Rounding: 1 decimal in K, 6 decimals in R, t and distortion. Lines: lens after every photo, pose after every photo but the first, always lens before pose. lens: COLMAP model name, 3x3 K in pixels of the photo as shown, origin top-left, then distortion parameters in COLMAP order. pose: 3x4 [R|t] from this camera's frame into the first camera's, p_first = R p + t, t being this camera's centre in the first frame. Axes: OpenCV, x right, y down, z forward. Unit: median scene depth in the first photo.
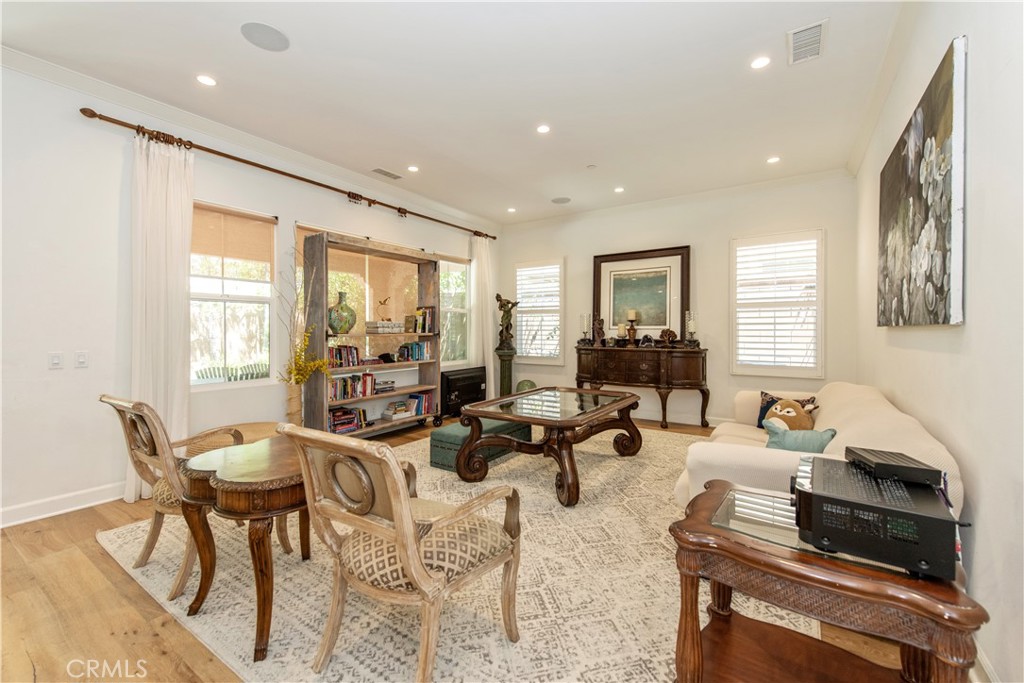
lens RADIAL K [[420.4, 0, 519.7], [0, 420.4, 332.5], [0, 0, 1]] dist [0.007708, -0.000926]
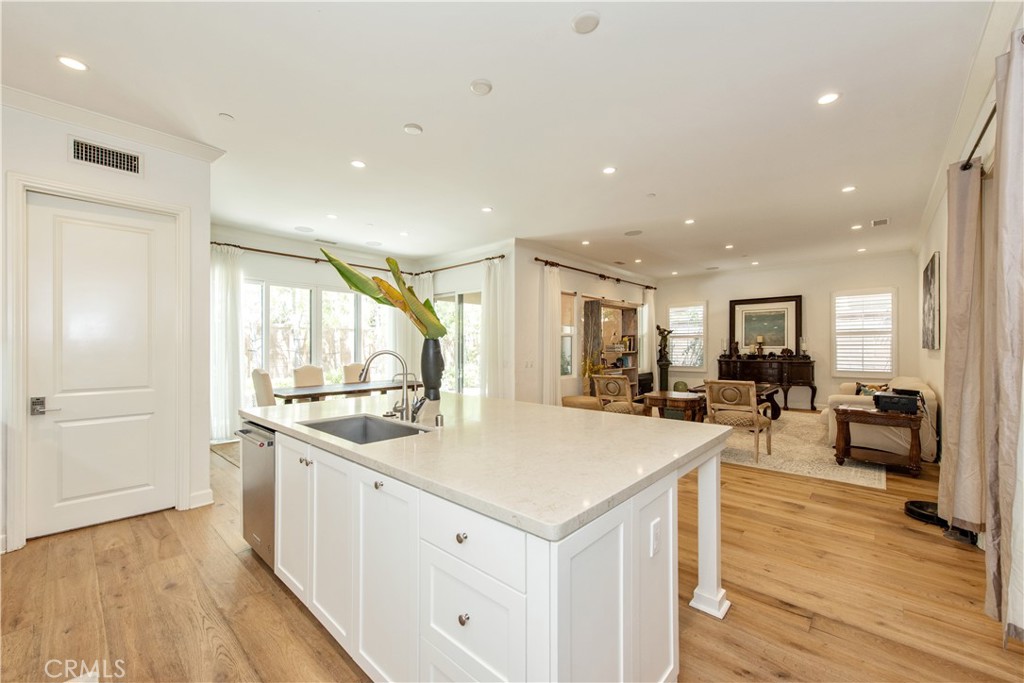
lens RADIAL K [[403.4, 0, 515.3], [0, 403.4, 348.0], [0, 0, 1]] dist [0.007204, -0.000848]
pose [[0.987556, -0.003385, -0.157229, -0.409414], [0.003095, 0.999993, -0.002089, -0.009298], [0.157235, 0.001576, 0.987560, -0.650407]]
